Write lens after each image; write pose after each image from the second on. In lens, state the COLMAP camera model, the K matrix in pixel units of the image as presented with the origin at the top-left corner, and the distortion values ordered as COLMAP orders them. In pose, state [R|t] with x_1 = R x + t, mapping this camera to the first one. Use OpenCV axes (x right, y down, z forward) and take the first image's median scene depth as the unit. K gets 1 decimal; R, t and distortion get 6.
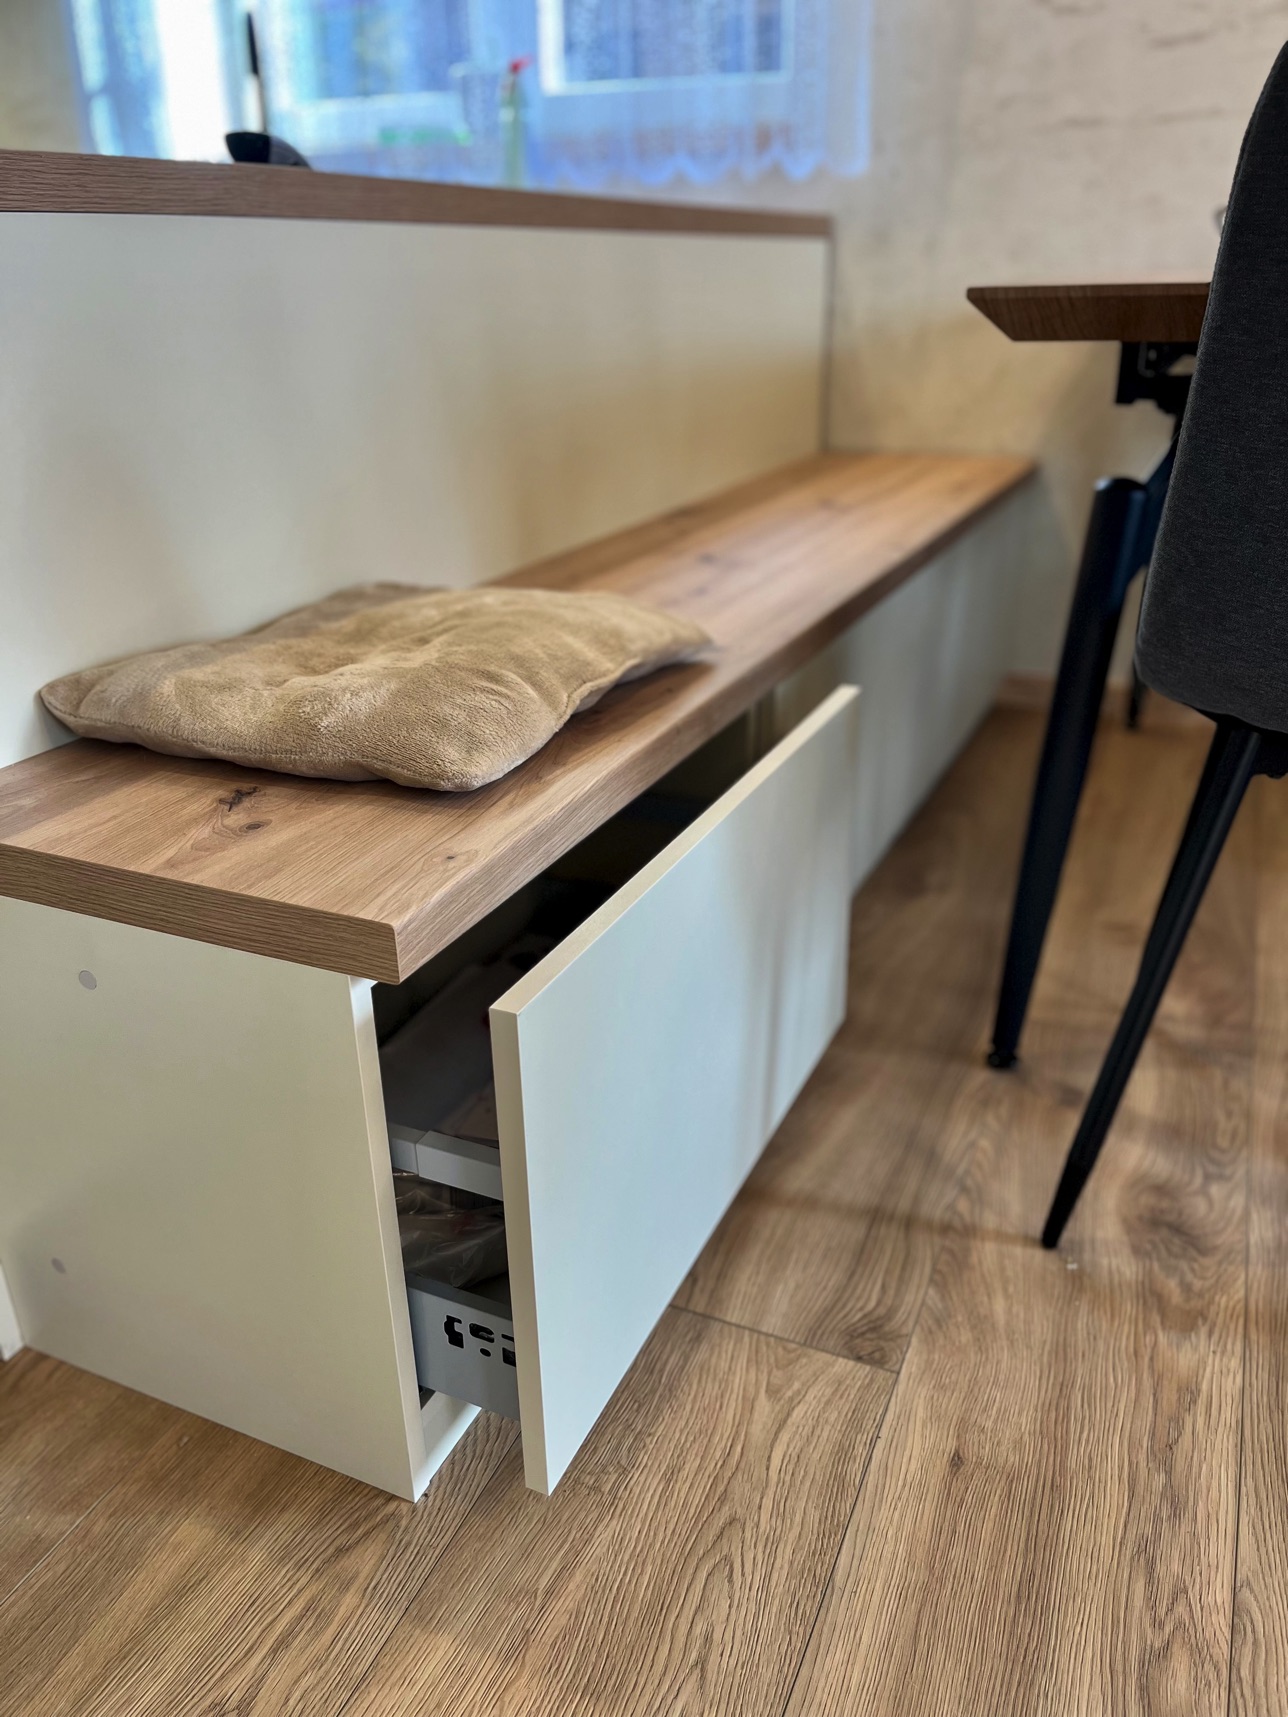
lens RADIAL K [[1344.0, 0, 653.3], [0, 1344.0, 877.1], [0, 0, 1]] dist [-0.001727, -0.027037]
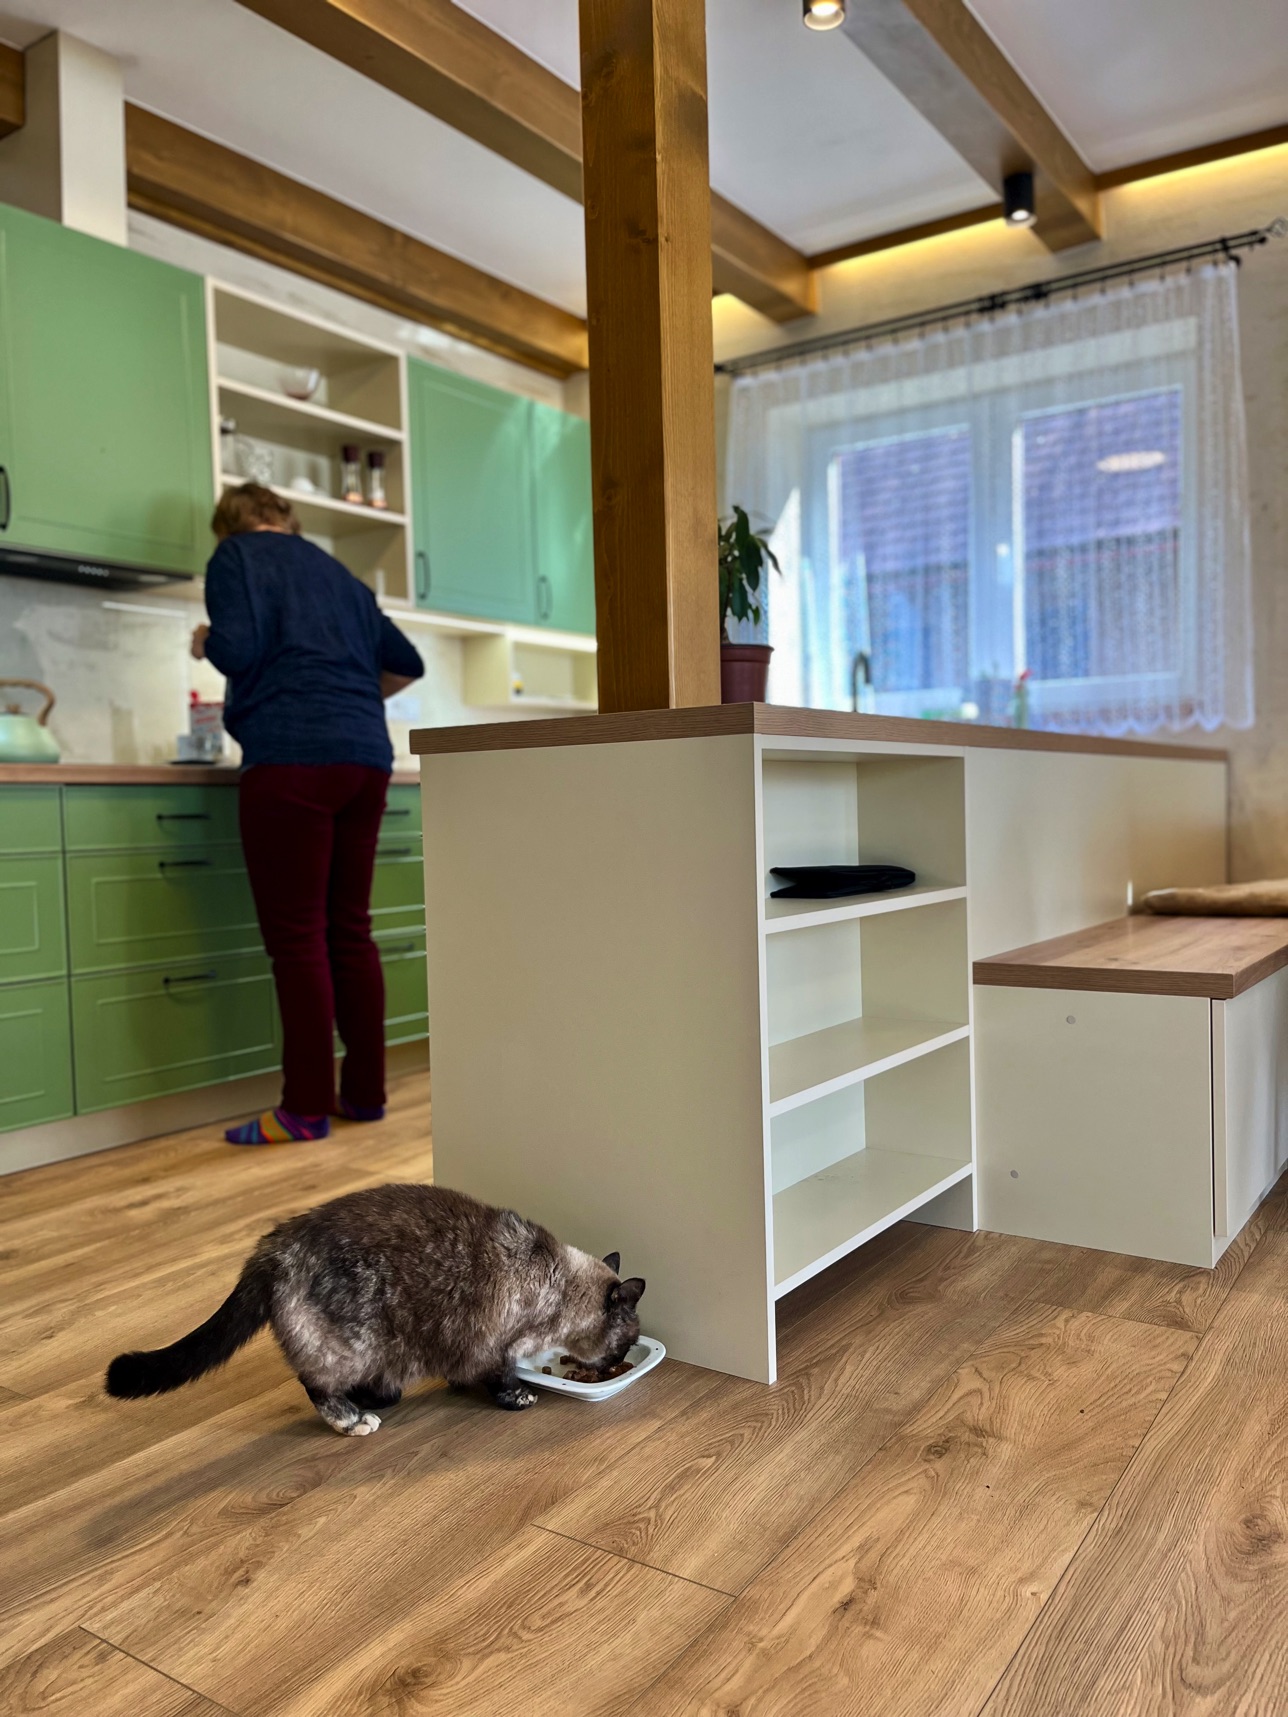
lens RADIAL K [[1305.3, 0, 646.1], [0, 1305.3, 872.1], [0, 0, 1]] dist [0.062757, -0.096205]
pose [[0.983280, -0.000071, -0.182101, -0.309437], [-0.066776, 0.930200, -0.360928, 0.311724], [0.169416, 0.367053, 0.914642, -0.611003]]
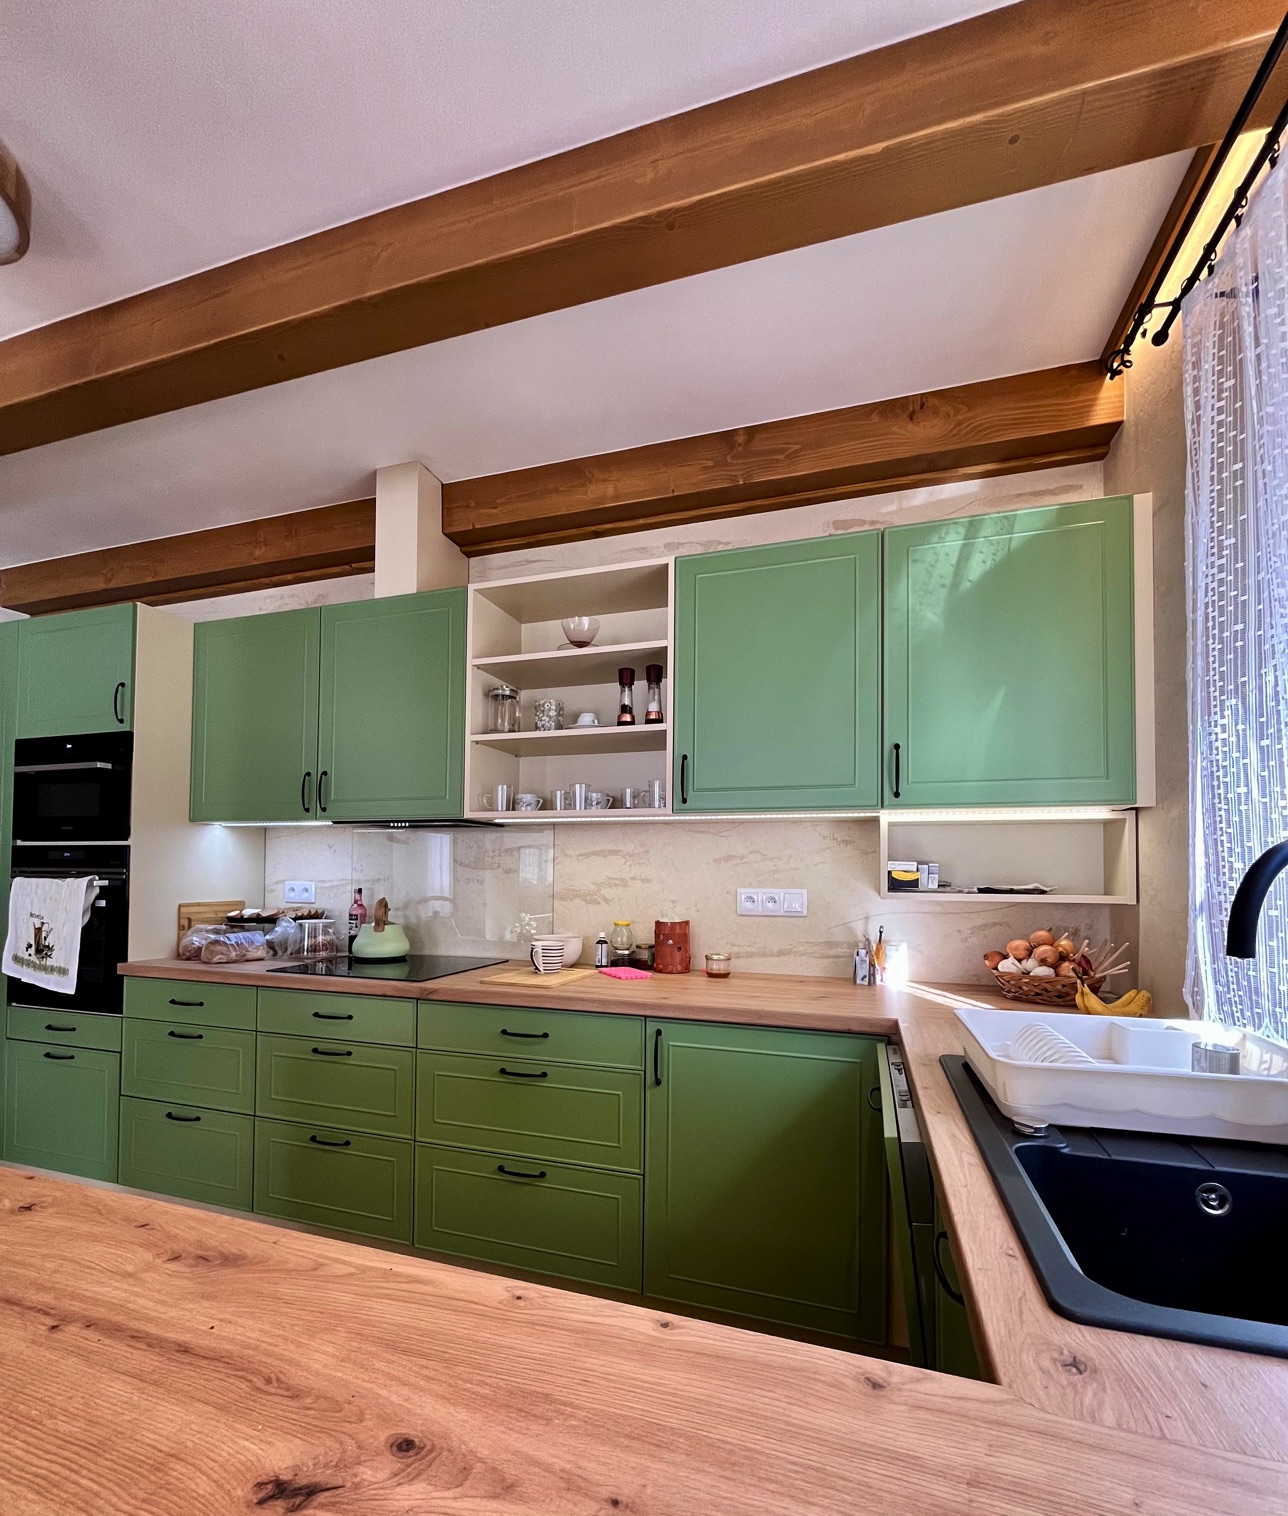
lens RADIAL K [[701.0, 0, 644.9], [0, 701.0, 853.1], [0, 0, 1]] dist [0.004795, -0.000551]
pose [[0.100715, -0.010013, -0.994865, -0.018972], [-0.423180, 0.904555, -0.051945, -0.585678], [0.900431, 0.426239, 0.086865, 0.825261]]
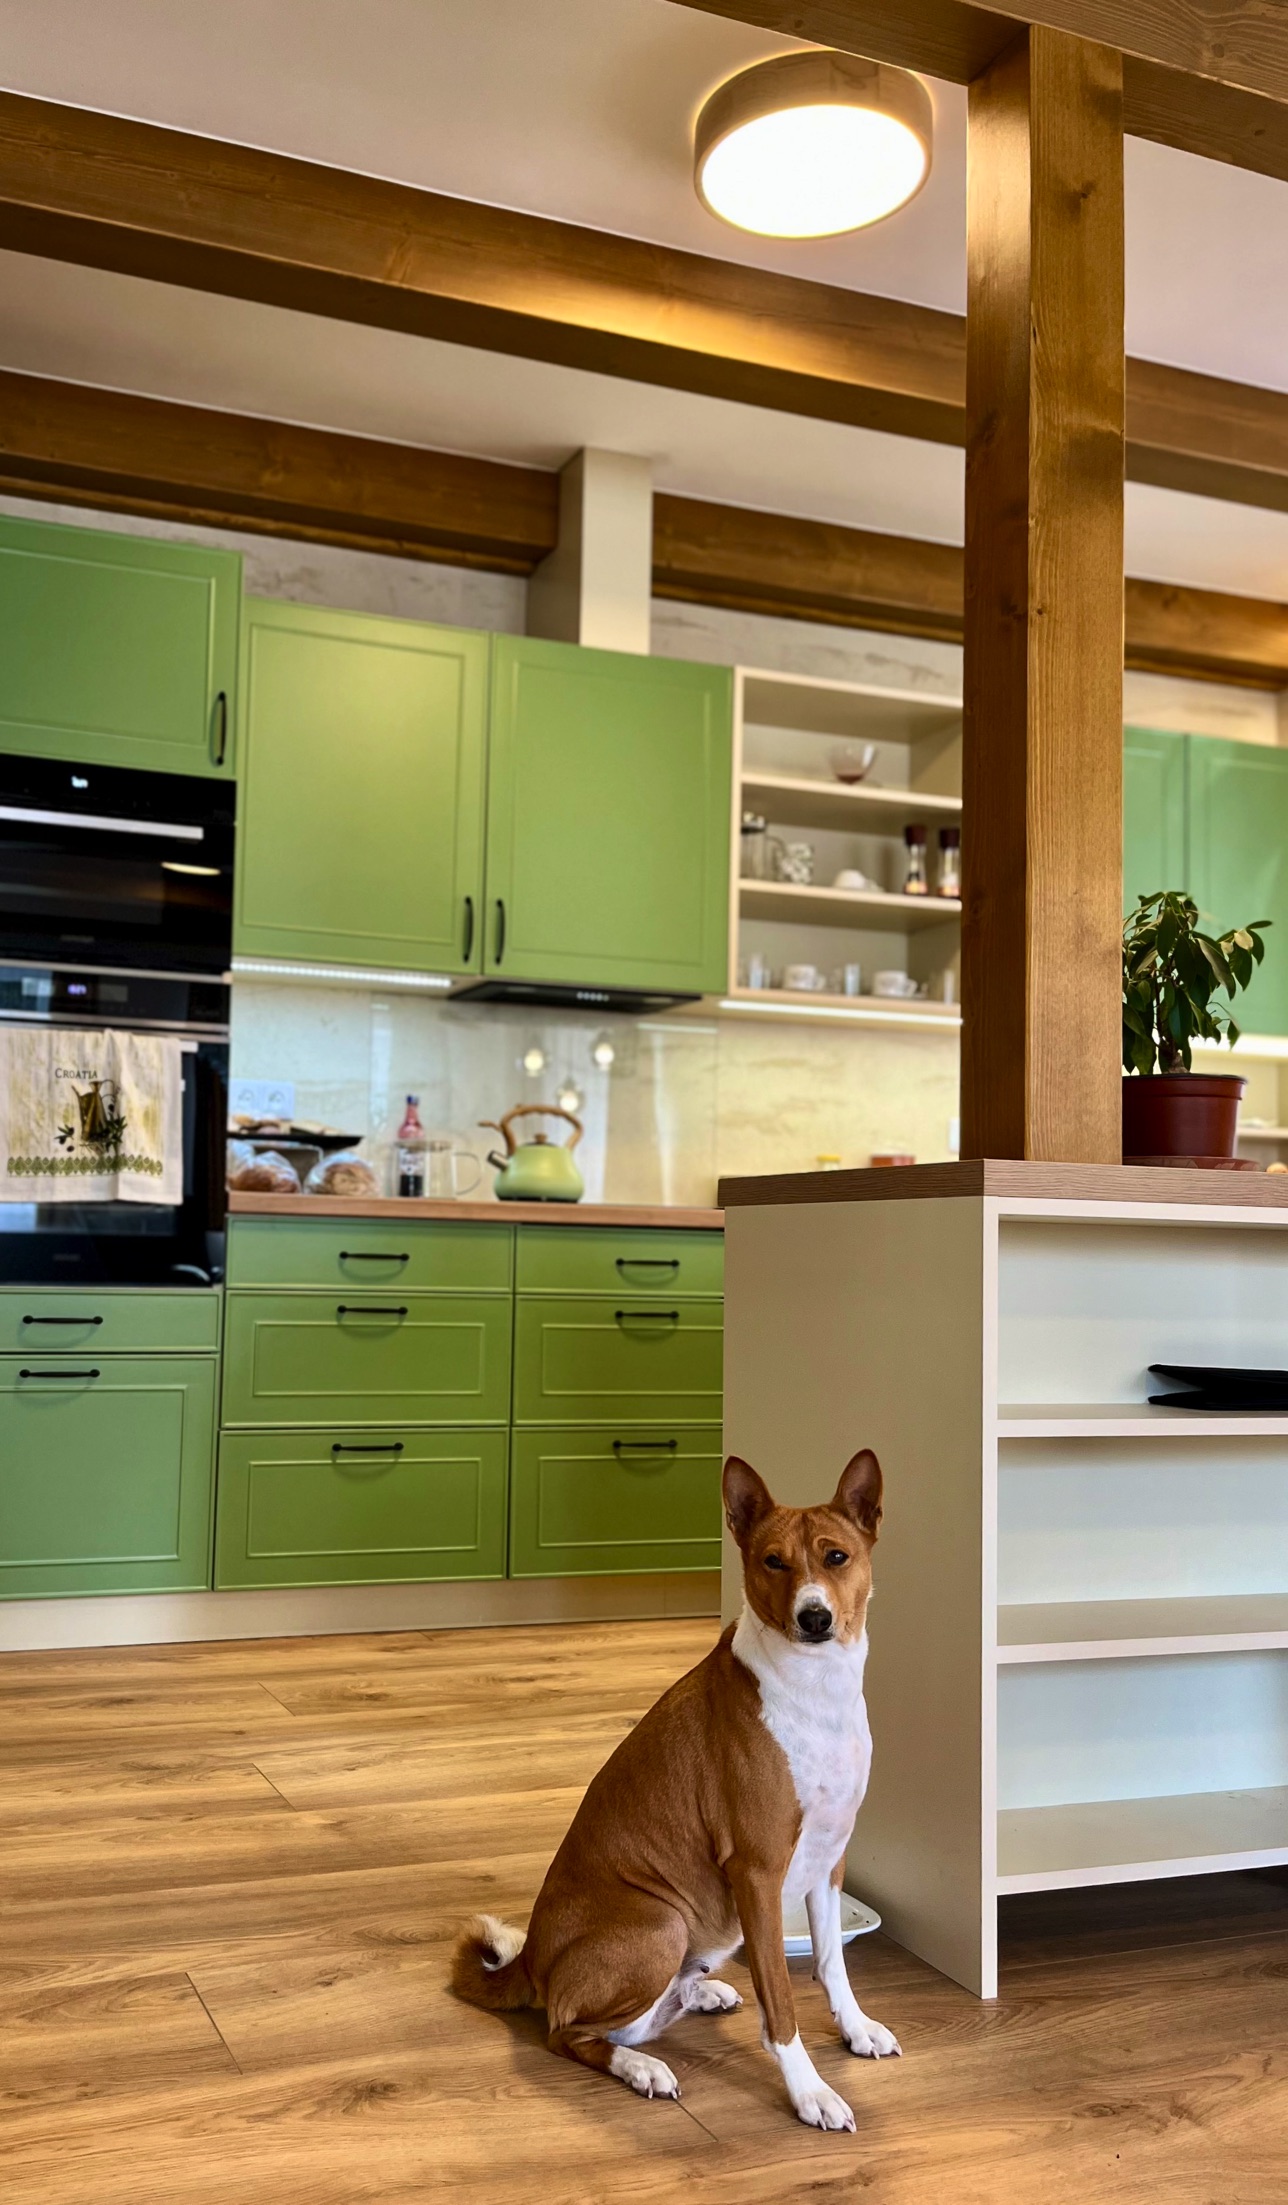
lens RADIAL K [[1802.9, 0, 450.0], [0, 1802.9, 1140.9], [0, 0, 1]] dist [0.048066, -0.067845]
pose [[0.691654, -0.012829, -0.722115, 0.083289], [-0.332127, 0.882200, -0.333790, 0.321233], [0.641332, 0.470701, 0.605916, -0.661095]]
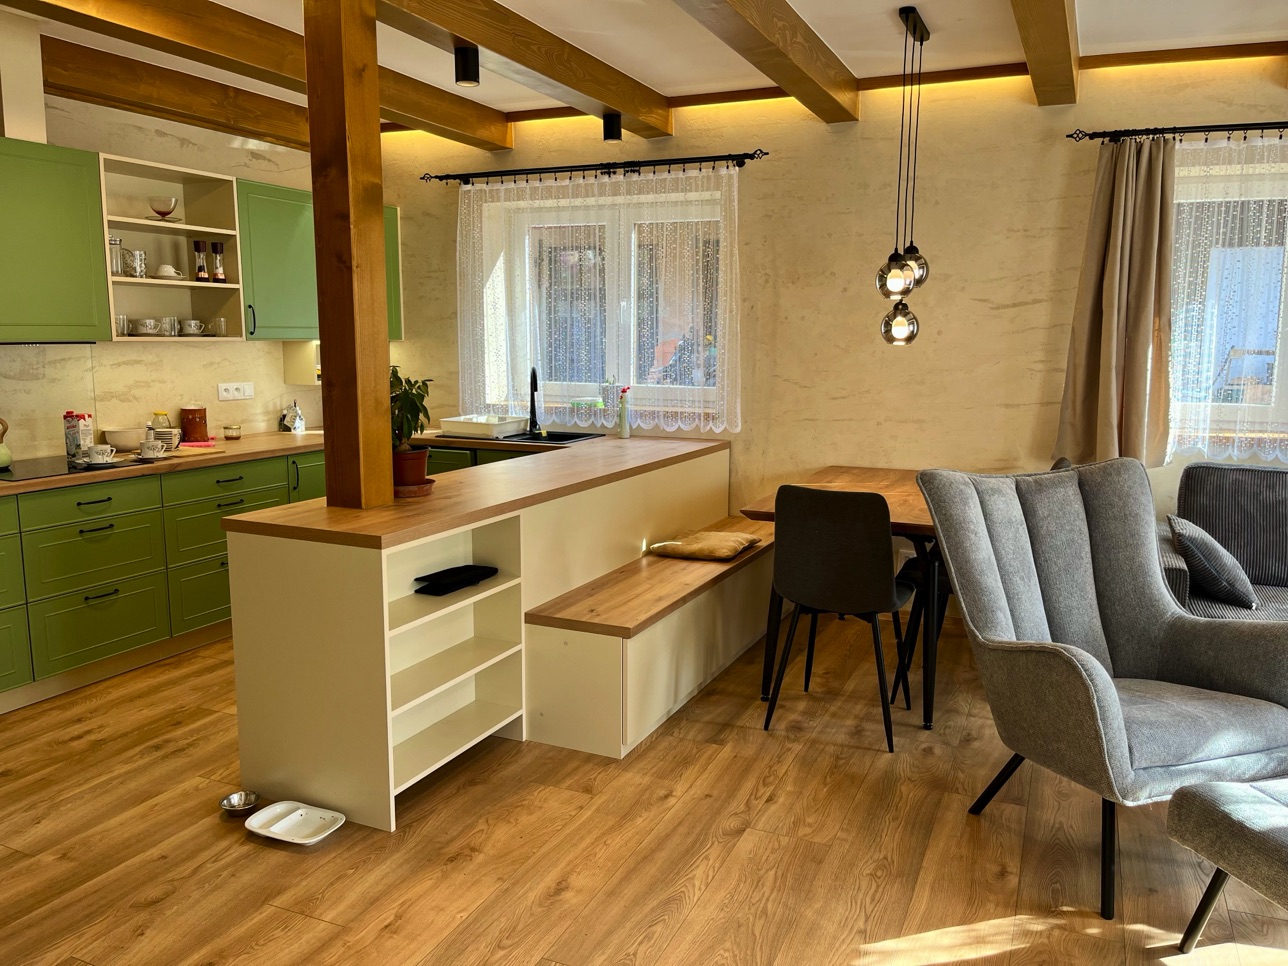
lens RADIAL K [[979.2, 0, 650.3], [0, 979.2, 485.5], [0, 0, 1]] dist [0.062757, -0.096205]
pose [[0.999712, 0.023850, -0.002768, -0.038742], [-0.023707, 0.962248, -0.271140, 0.210868], [-0.003803, 0.271127, 0.962536, -1.173997]]
